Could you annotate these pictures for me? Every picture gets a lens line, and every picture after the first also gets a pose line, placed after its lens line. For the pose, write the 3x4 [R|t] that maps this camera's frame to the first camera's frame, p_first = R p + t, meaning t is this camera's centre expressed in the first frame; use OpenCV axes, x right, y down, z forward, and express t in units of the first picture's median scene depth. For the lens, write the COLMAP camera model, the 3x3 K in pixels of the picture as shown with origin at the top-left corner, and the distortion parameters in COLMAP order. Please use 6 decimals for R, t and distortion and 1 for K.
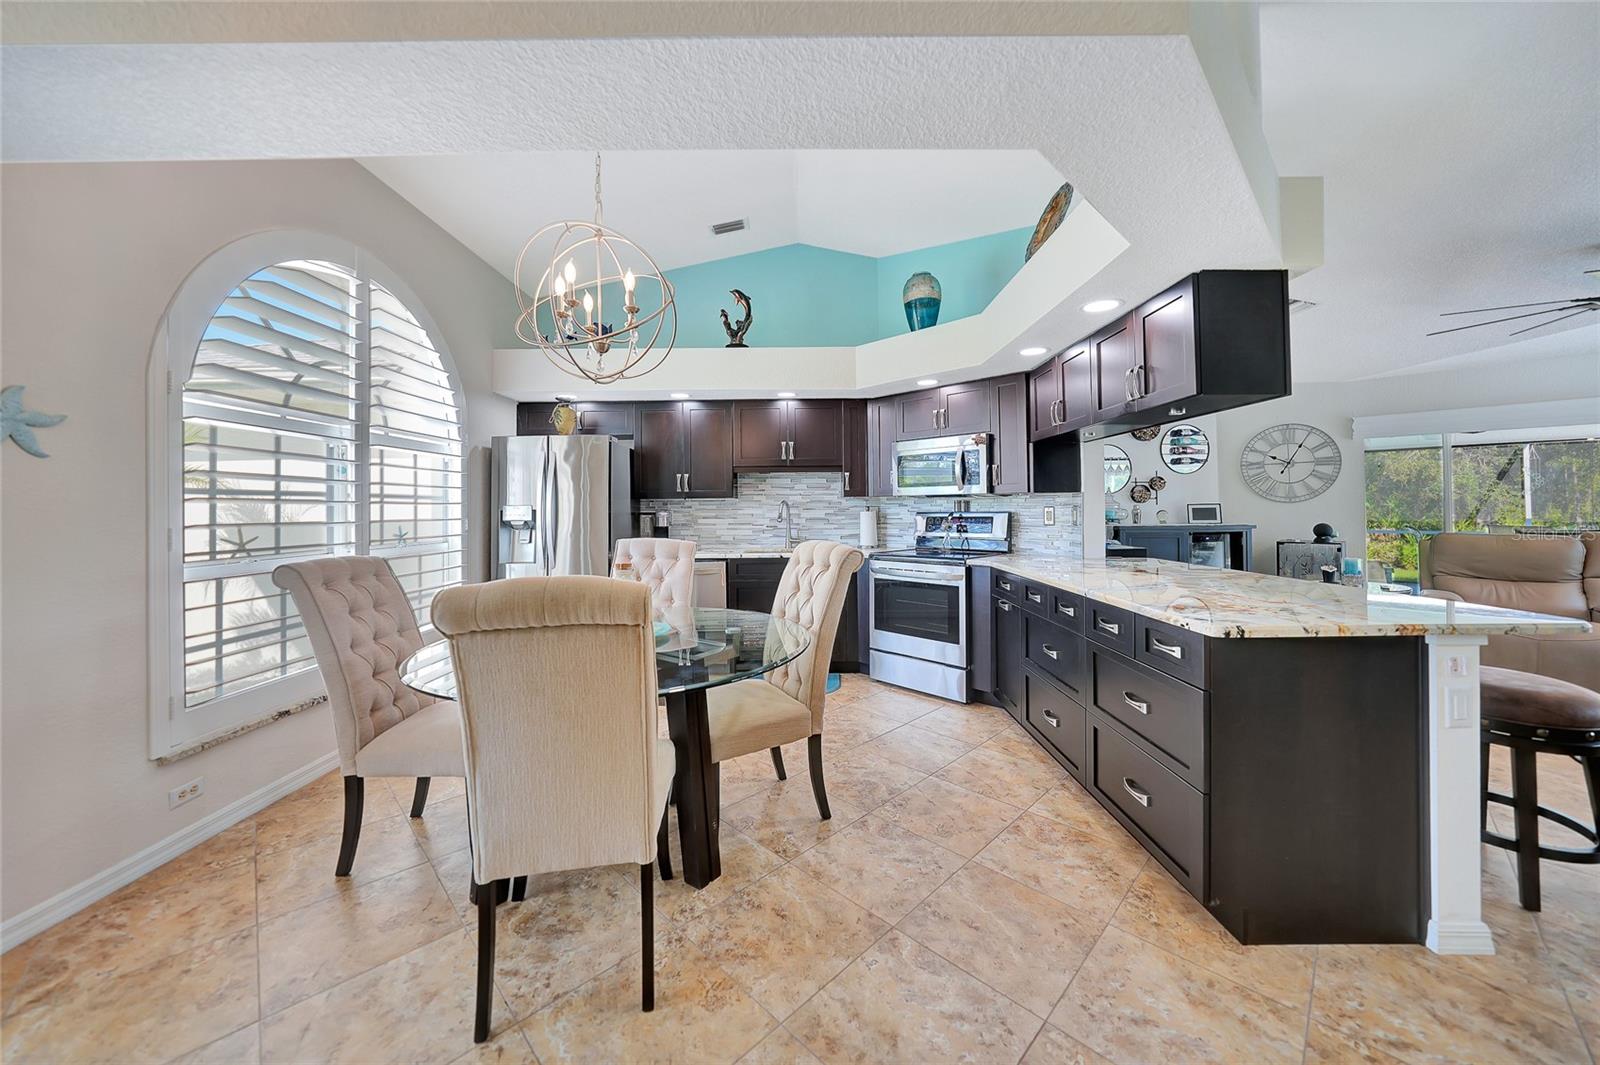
lens RADIAL K [[562.5, 0, 801.4], [0, 562.5, 505.5], [0, 0, 1]] dist [-0.021611, 0.004245]
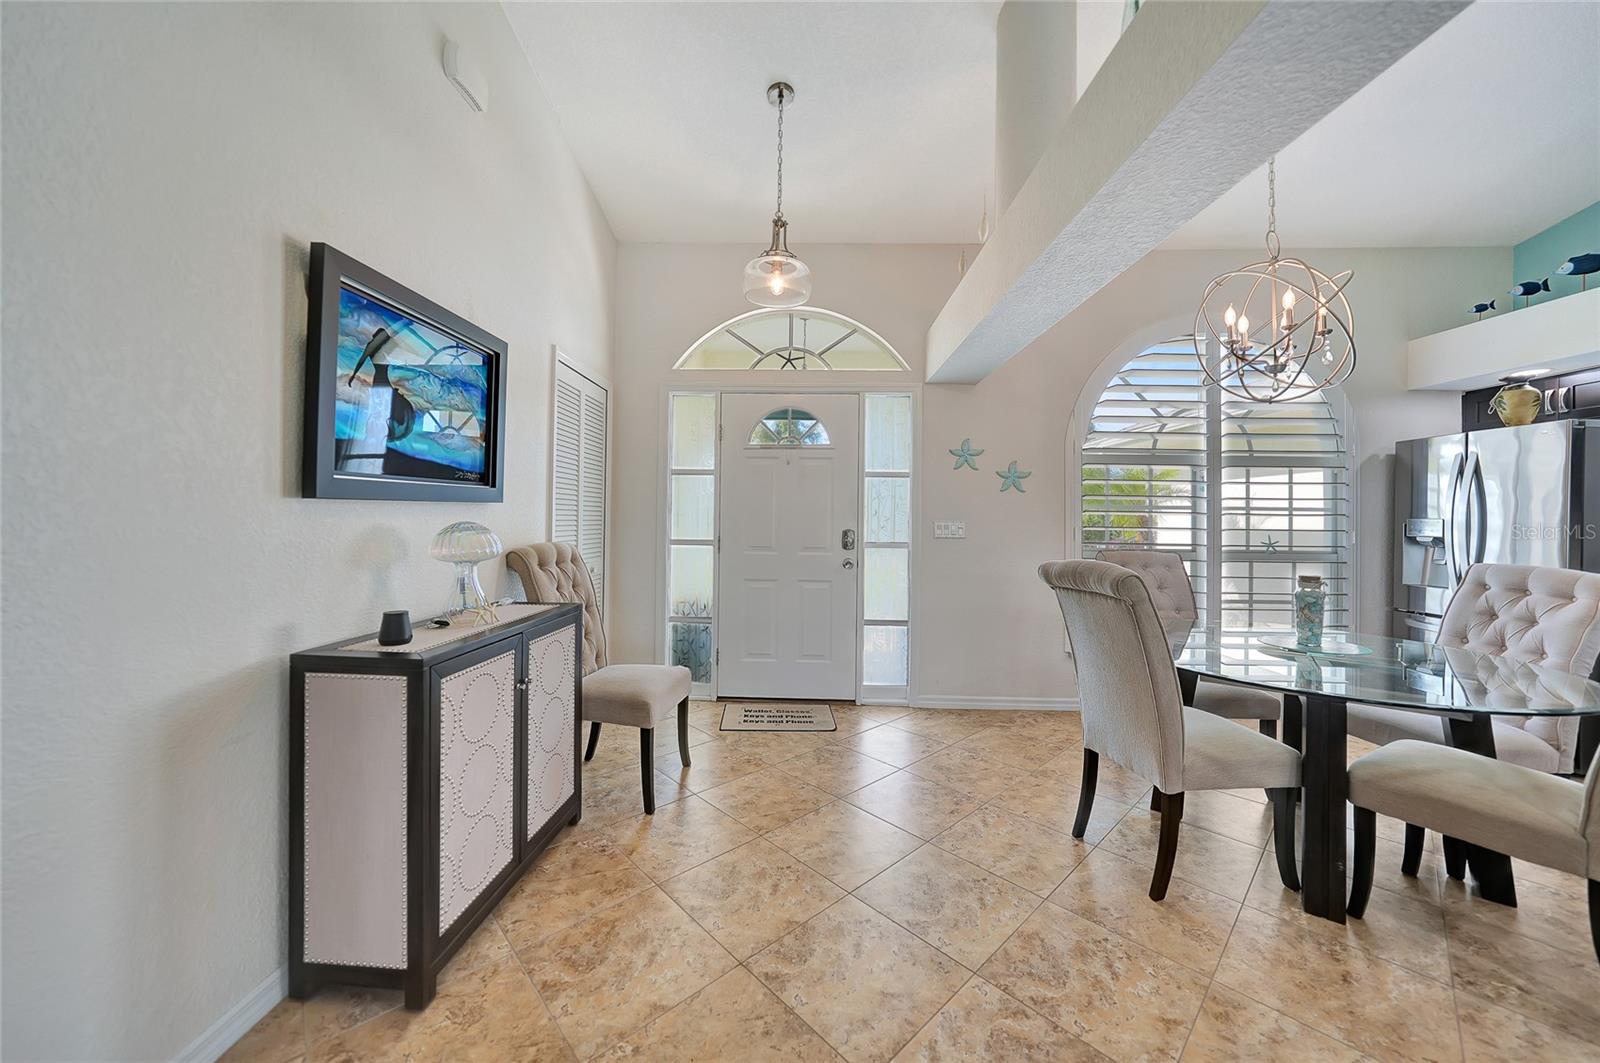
lens RADIAL K [[562.5, 0, 789.0], [0, 562.5, 506.2], [0, 0, 1]] dist [-0.021611, 0.004245]
pose [[-0.019220, -0.006638, -0.999793, 0.364412], [-0.008046, 0.999947, -0.006484, -0.004308], [0.999783, 0.007919, -0.019273, 0.048663]]
